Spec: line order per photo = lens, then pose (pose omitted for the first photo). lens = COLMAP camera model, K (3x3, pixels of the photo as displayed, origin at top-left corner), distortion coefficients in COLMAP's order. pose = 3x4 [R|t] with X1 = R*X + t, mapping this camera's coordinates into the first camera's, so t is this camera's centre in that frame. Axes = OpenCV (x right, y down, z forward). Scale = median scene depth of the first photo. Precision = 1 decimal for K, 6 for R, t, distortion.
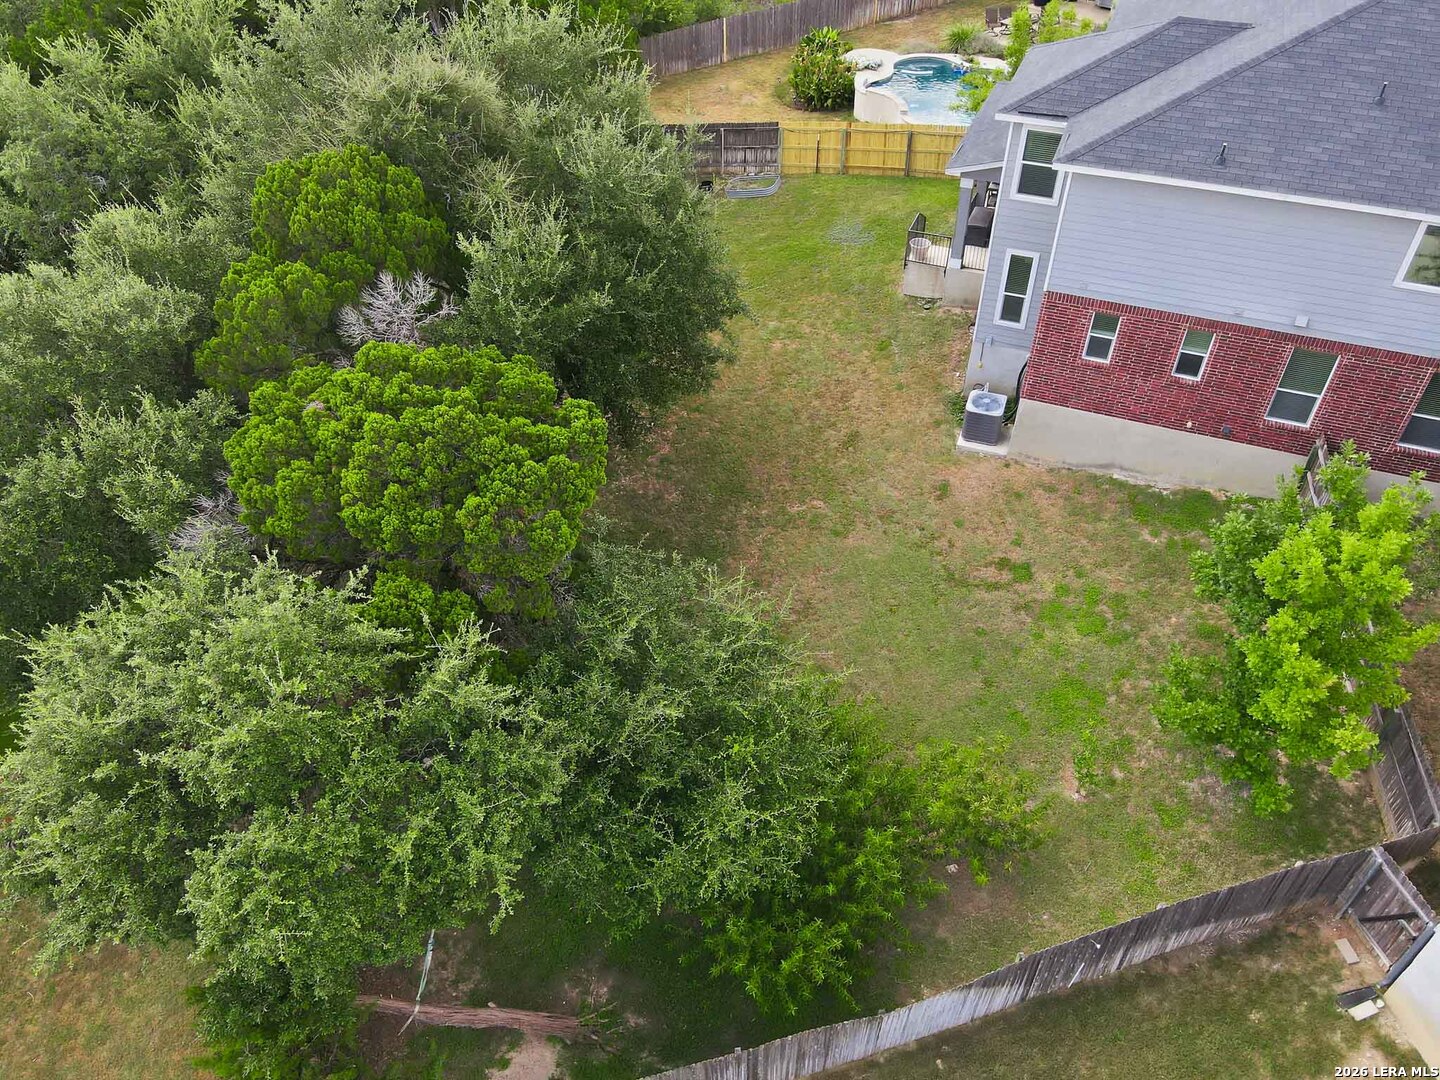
lens RADIAL K [[1022.6, 0, 720.0], [0, 1022.6, 540.0], [0, 0, 1]] dist [-0.004195, -0.000058]
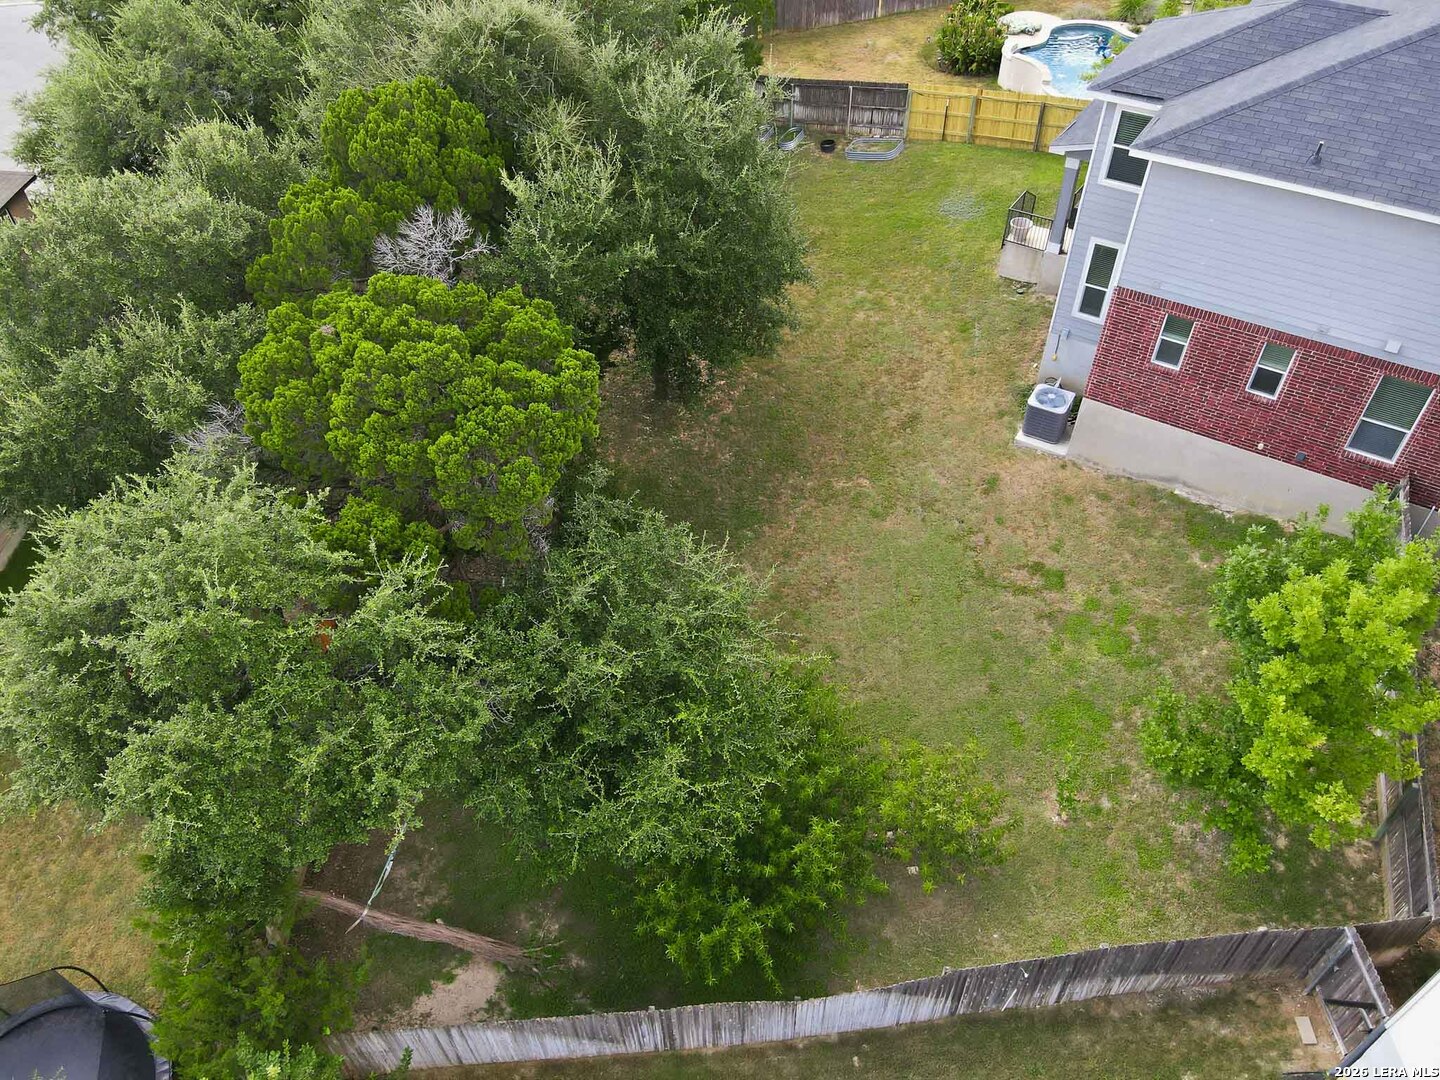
lens RADIAL K [[1022.6, 0, 720.0], [0, 1022.6, 540.0], [0, 0, 1]] dist [-0.004195, -0.000058]
pose [[0.982465, 0.129243, -0.134379, 0.140077], [-0.123680, 0.991112, 0.048993, -0.016677], [0.139517, -0.031514, 0.989718, 0.018565]]
